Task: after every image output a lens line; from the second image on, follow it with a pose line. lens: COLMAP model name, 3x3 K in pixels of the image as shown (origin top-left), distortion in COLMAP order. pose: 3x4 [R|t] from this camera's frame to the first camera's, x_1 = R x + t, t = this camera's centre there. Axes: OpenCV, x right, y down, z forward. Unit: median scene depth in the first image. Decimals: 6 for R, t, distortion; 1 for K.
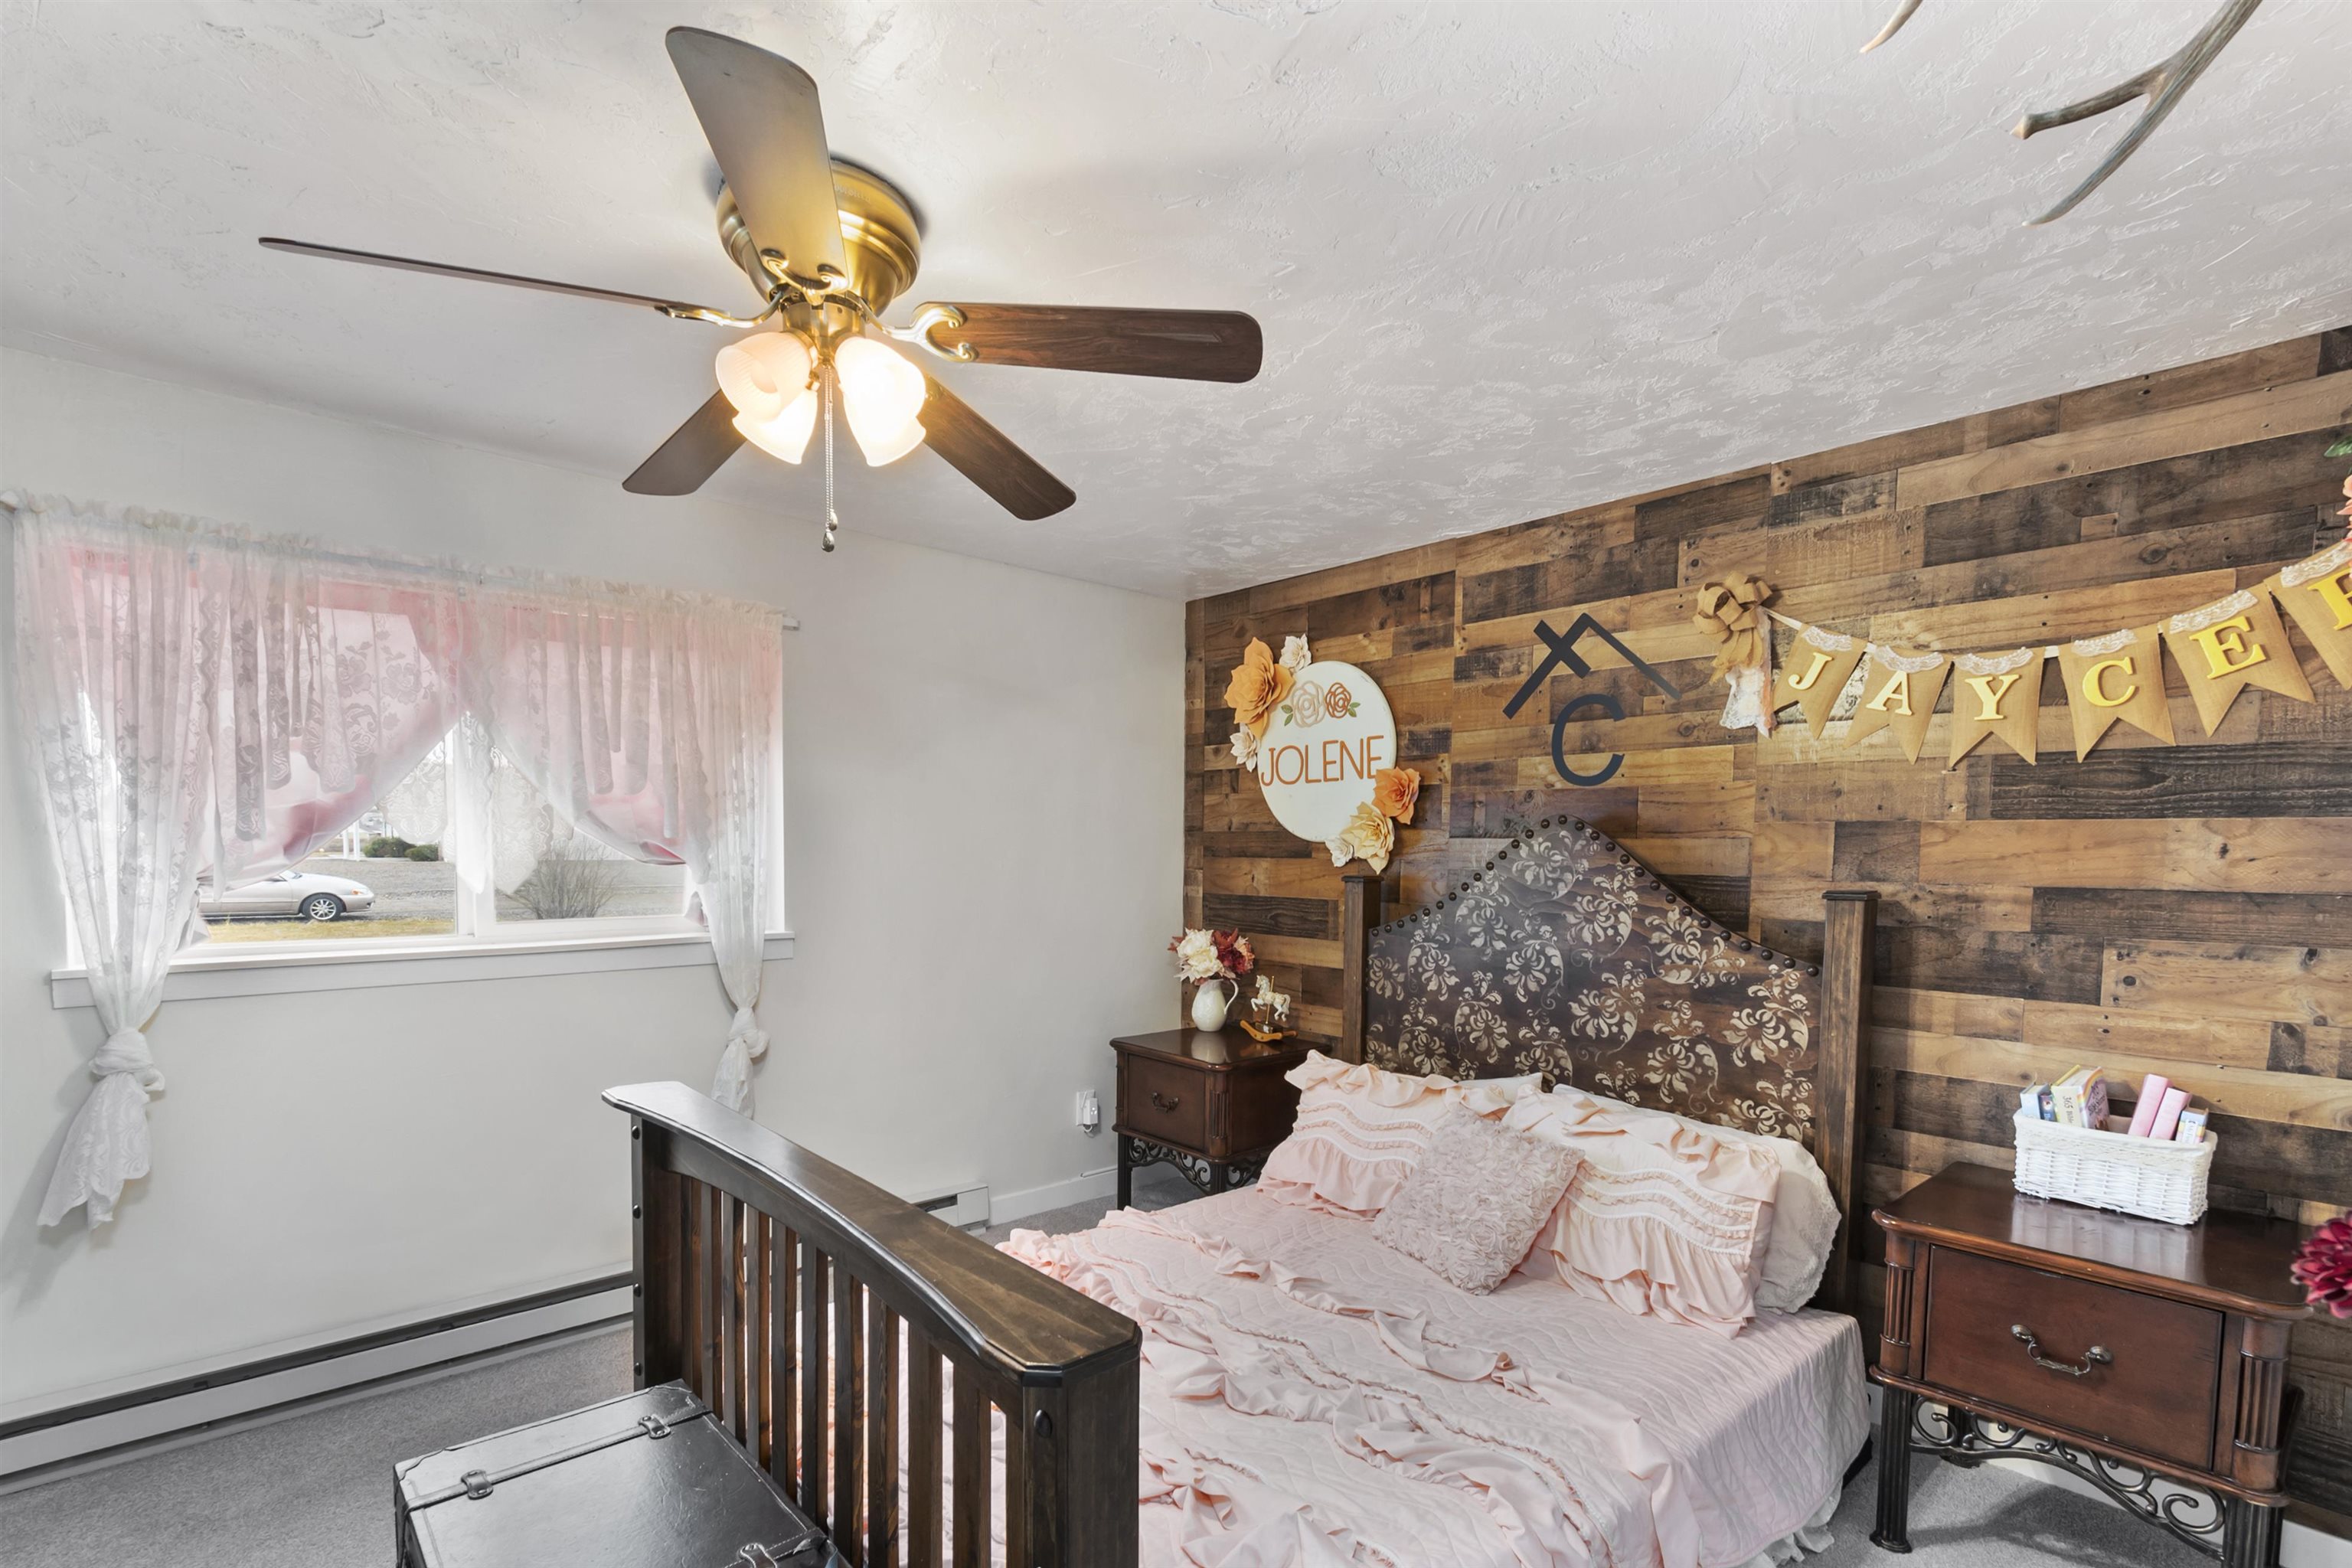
lens RADIAL K [[1064.7, 0, 1167.9], [0, 1064.7, 787.8], [0, 0, 1]] dist [0.003816, -0.000909]
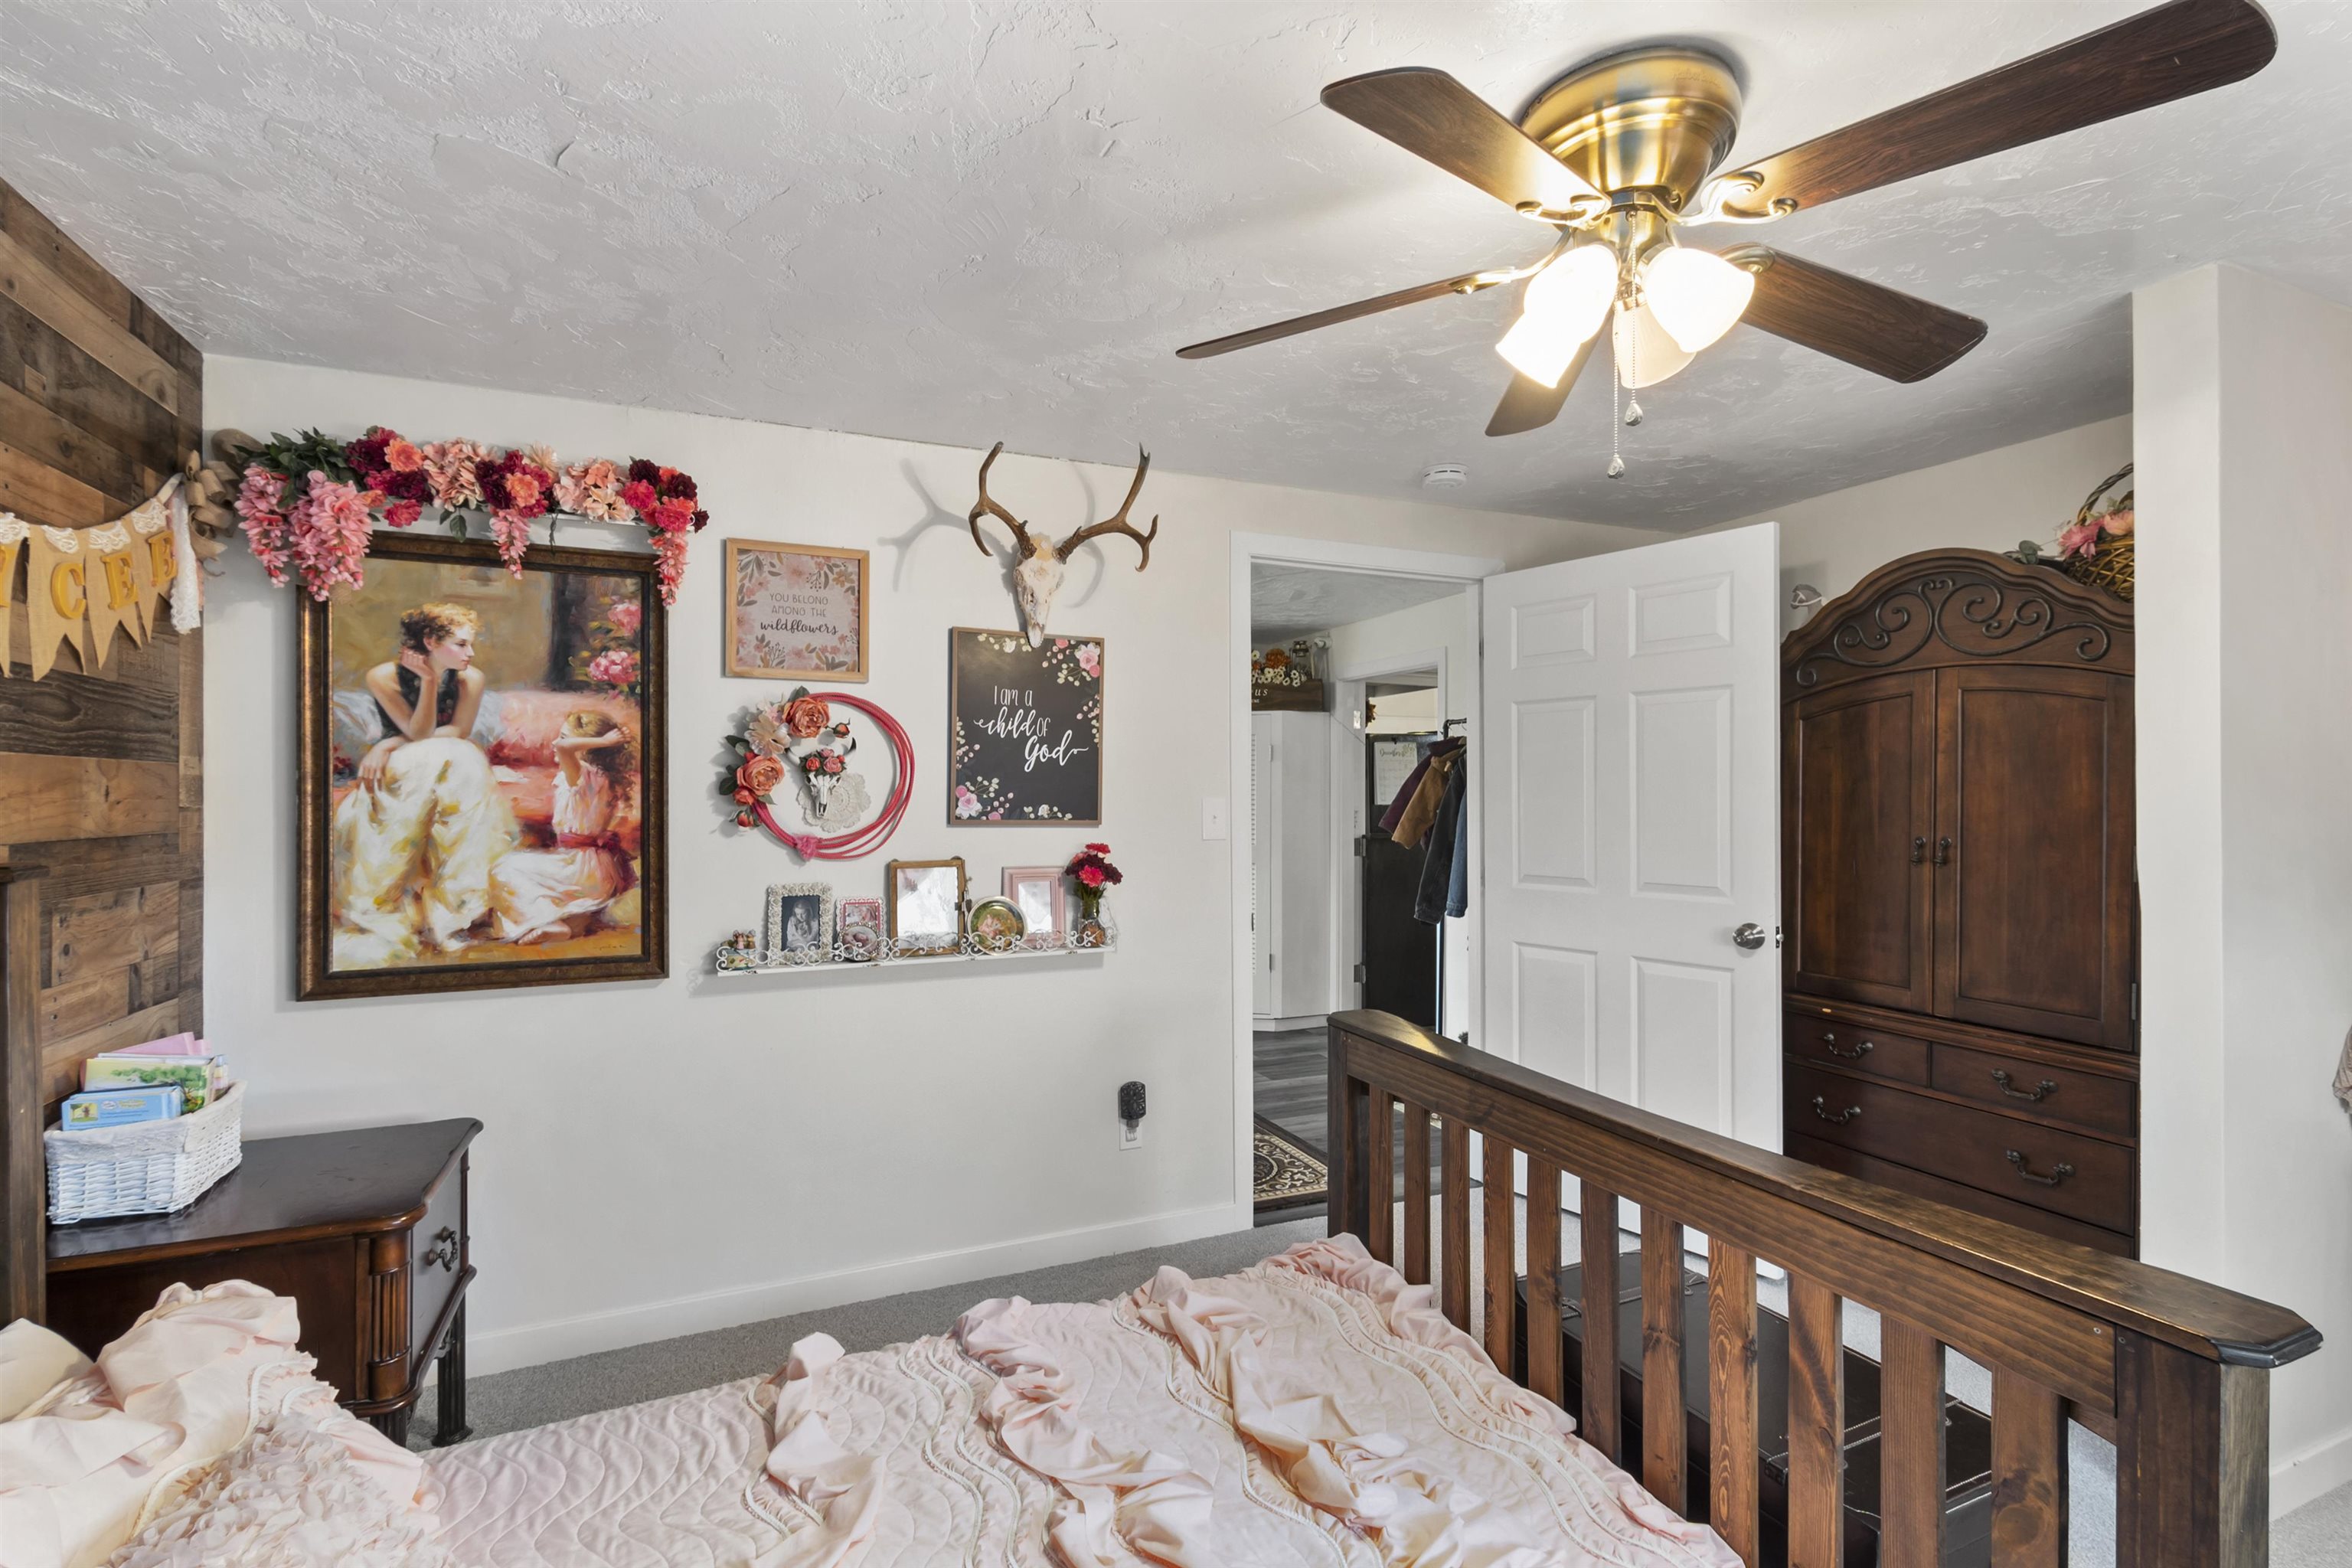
lens RADIAL K [[1064.7, 0, 1167.9], [0, 1064.7, 787.8], [0, 0, 1]] dist [0.003816, -0.000909]
pose [[-0.958587, -0.000473, 0.284800, -0.170631], [-0.017625, 0.998180, -0.057664, 0.091649], [-0.284254, -0.060296, -0.956851, 1.639196]]
